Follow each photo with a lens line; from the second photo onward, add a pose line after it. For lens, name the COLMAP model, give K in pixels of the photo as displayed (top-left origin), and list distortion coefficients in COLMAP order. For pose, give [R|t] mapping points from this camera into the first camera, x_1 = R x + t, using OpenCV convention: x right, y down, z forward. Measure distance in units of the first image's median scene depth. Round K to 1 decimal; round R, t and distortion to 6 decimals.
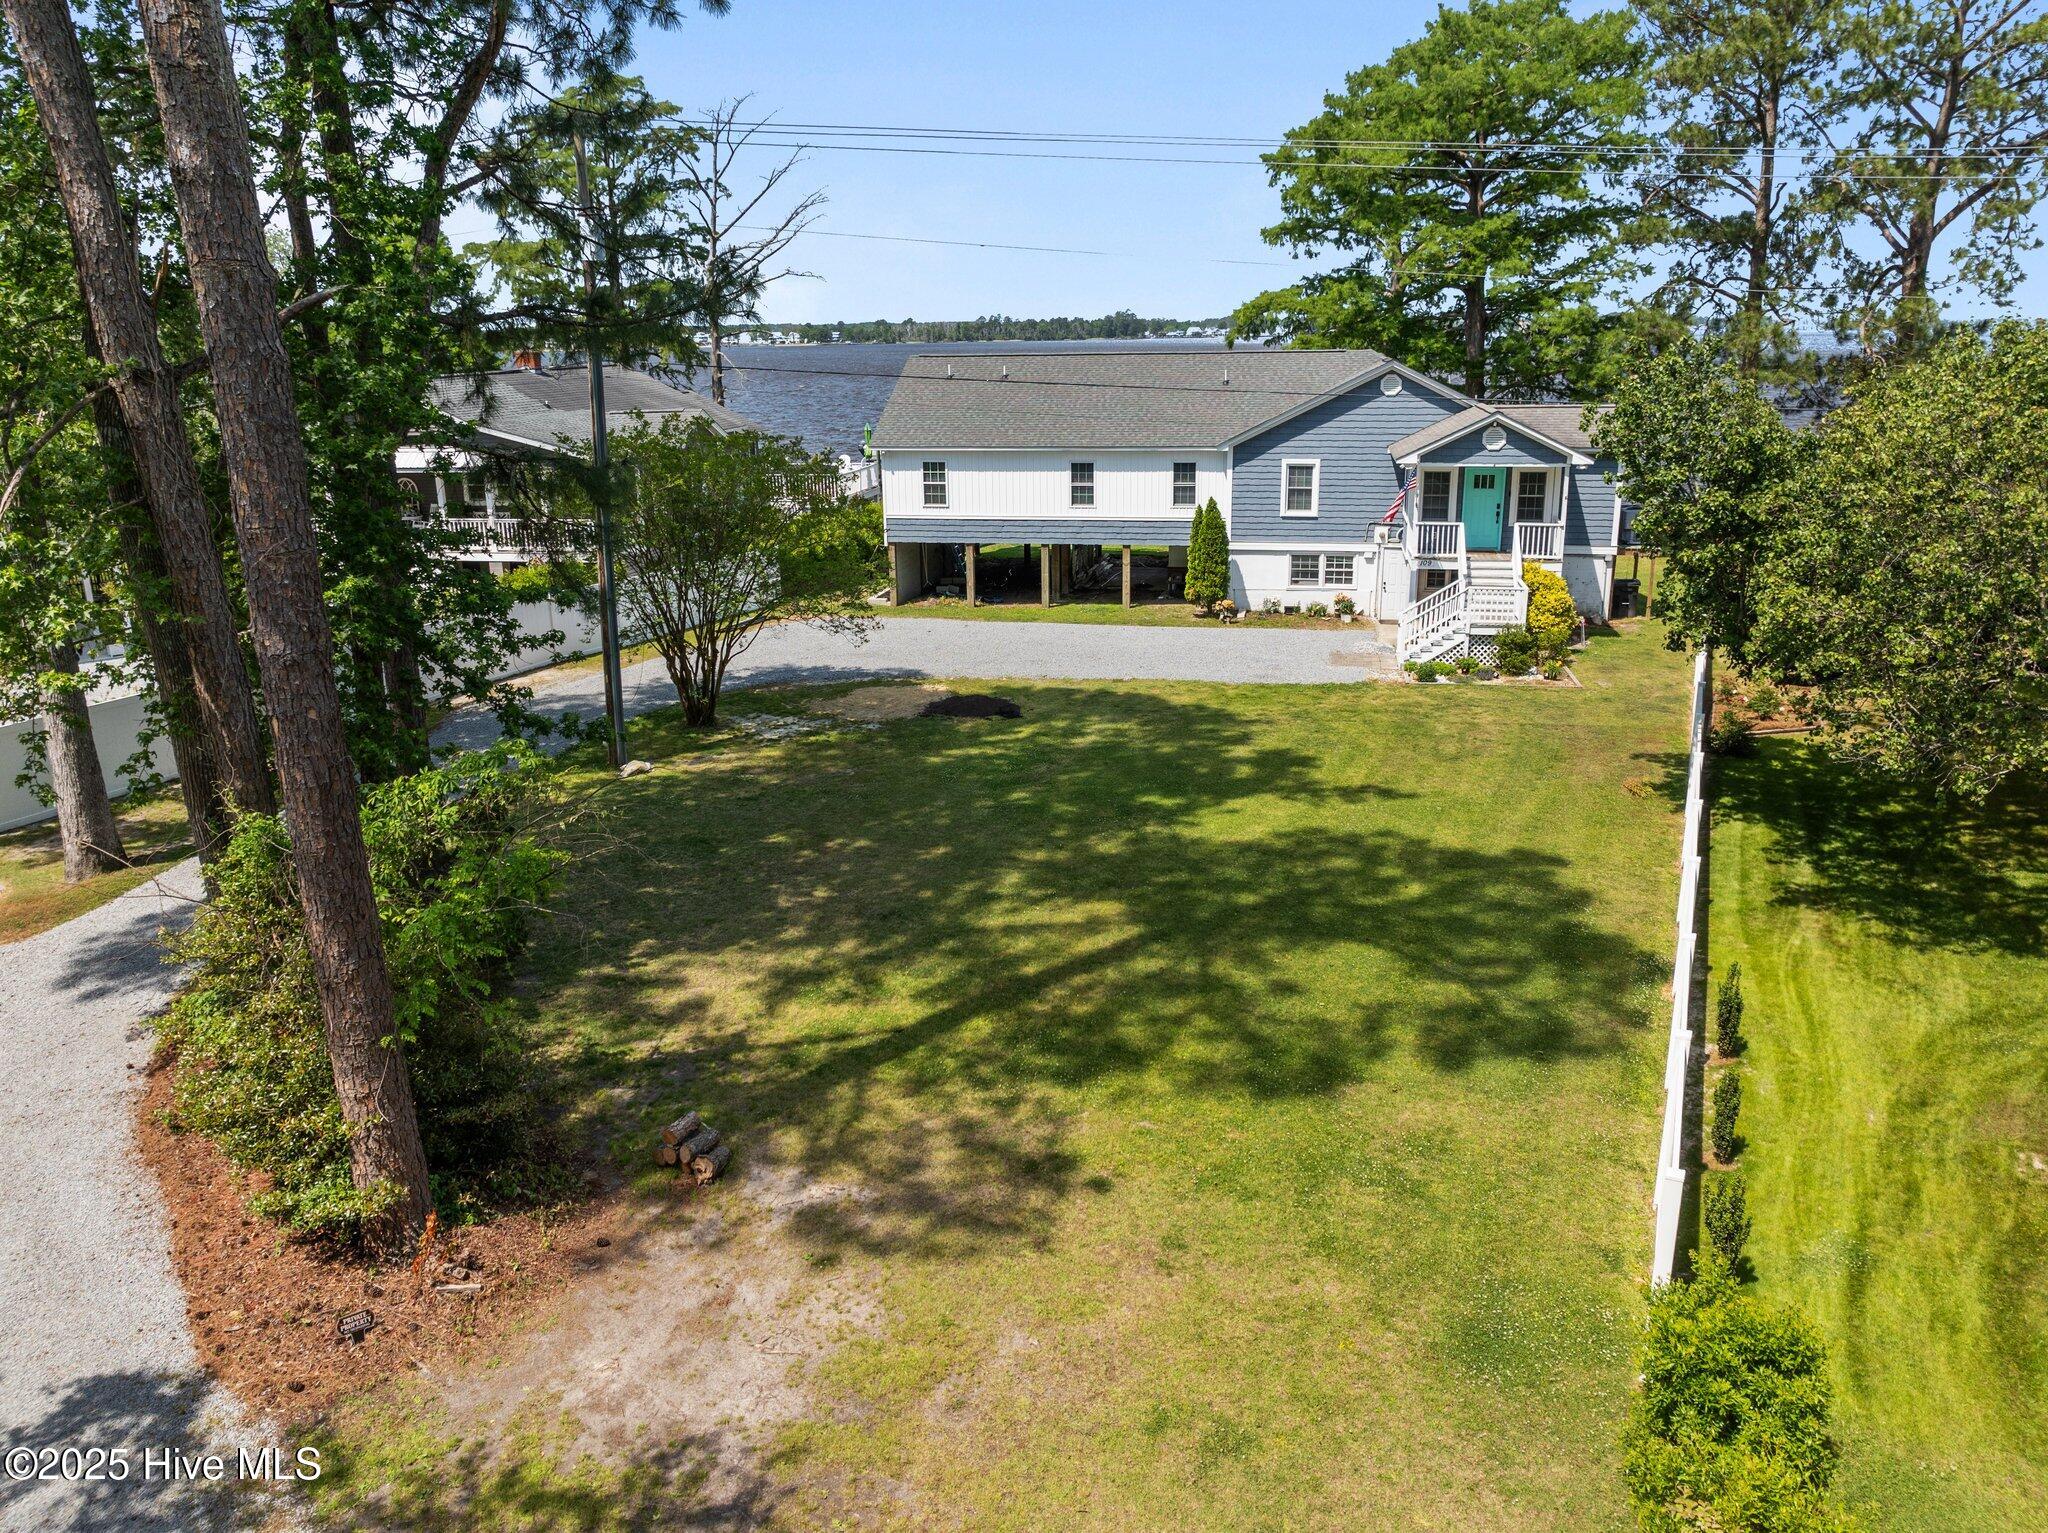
lens RADIAL K [[1484.1, 0, 1024.0], [0, 1484.1, 766.5], [0, 0, 1]] dist [-0.005083, -0.000117]
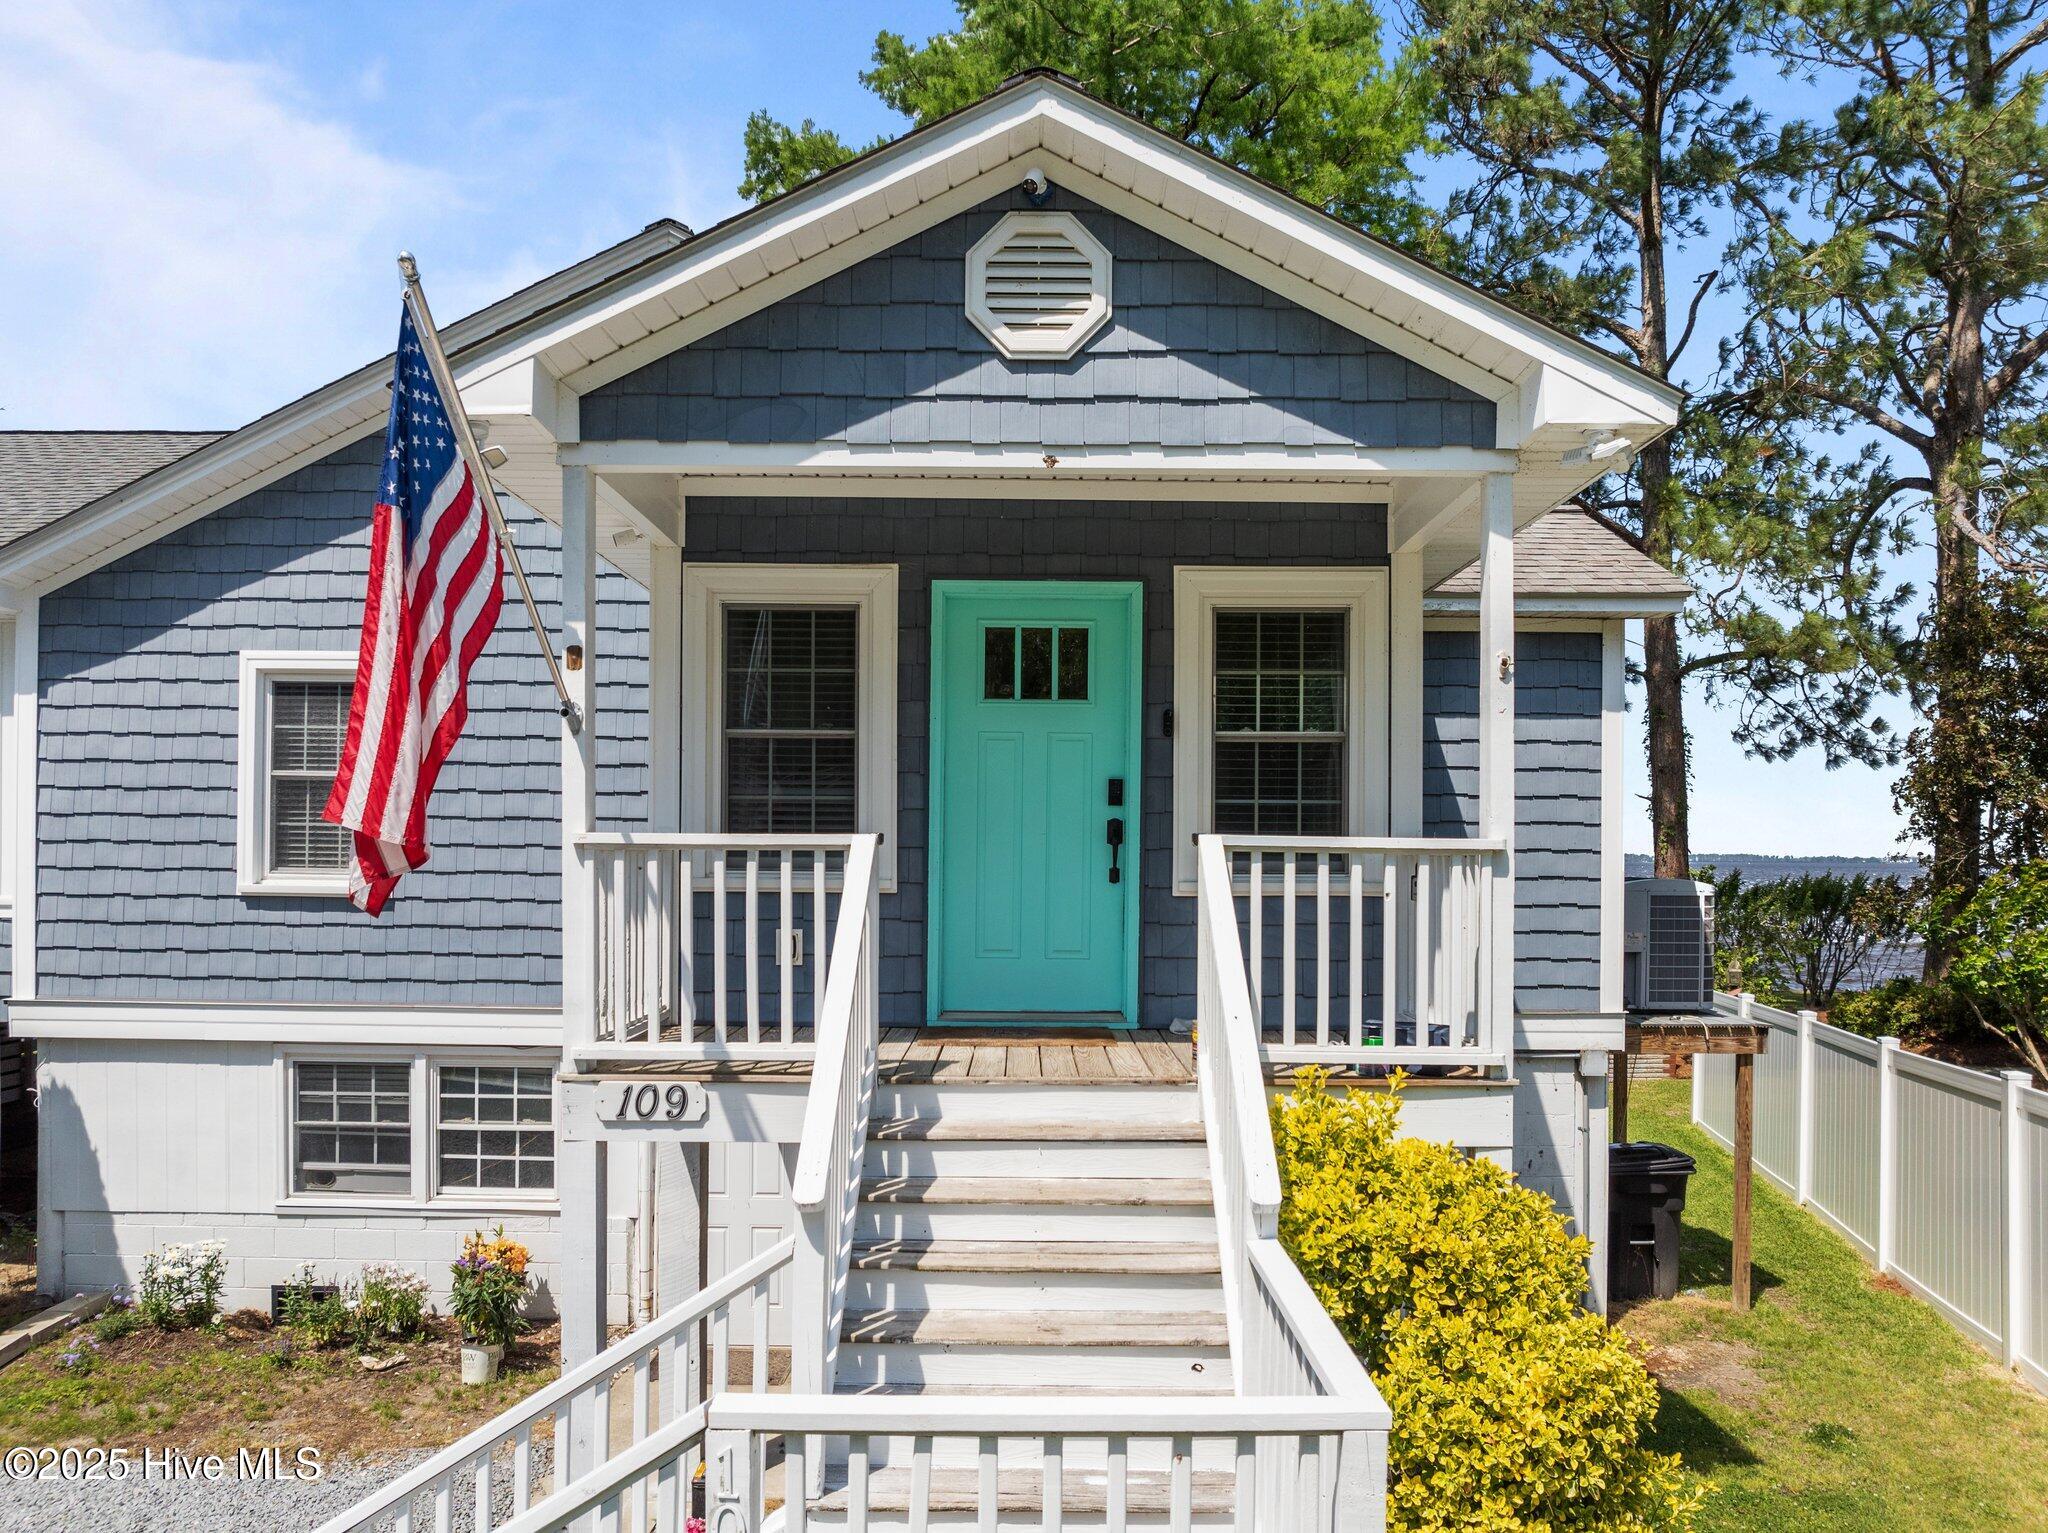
lens RADIAL K [[1528.9, 0, 1094.6], [0, 1528.9, 823.4], [0, 0, 1]] dist [-0.067045, 0.000941]
pose [[0.973441, 0.027942, 0.227225, 0.249598], [0.041933, 0.953971, -0.296953, -0.104501], [-0.225063, 0.298595, 0.927463, 0.750964]]
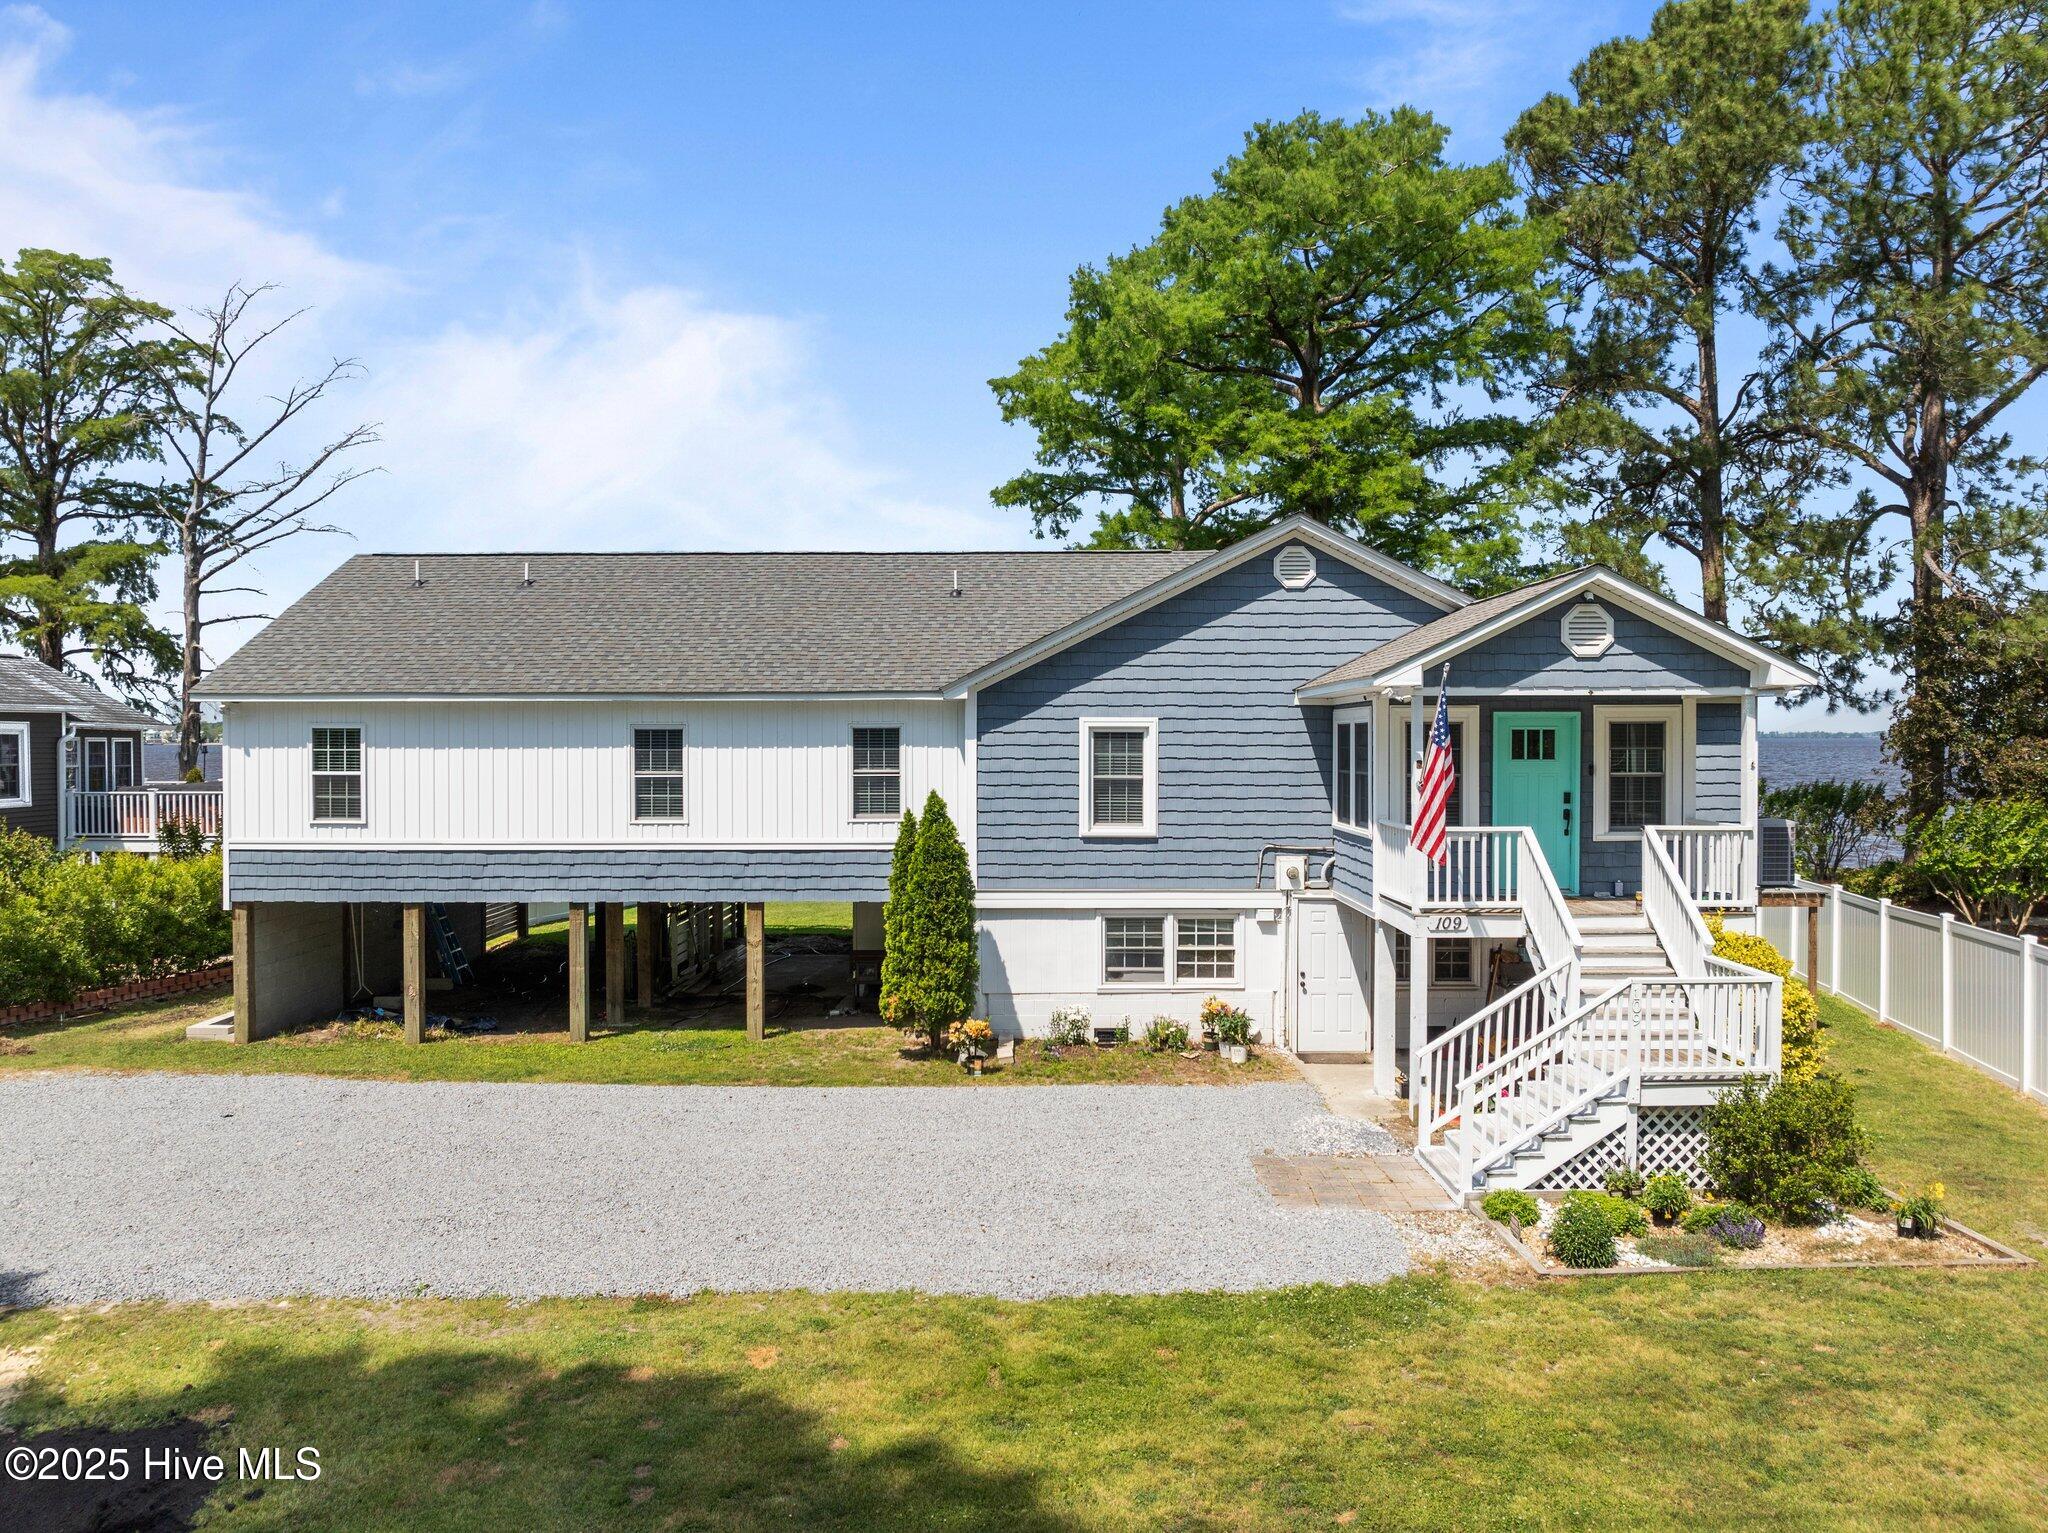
lens RADIAL K [[1484.5, 0, 1037.2], [0, 1484.5, 726.2], [0, 0, 1]] dist [-0.007821, -0.104244]
pose [[0.980149, 0.014245, 0.197752, 0.065467], [0.043329, 0.957915, -0.283763, -0.068703], [-0.193472, 0.286698, 0.938282, 0.548680]]
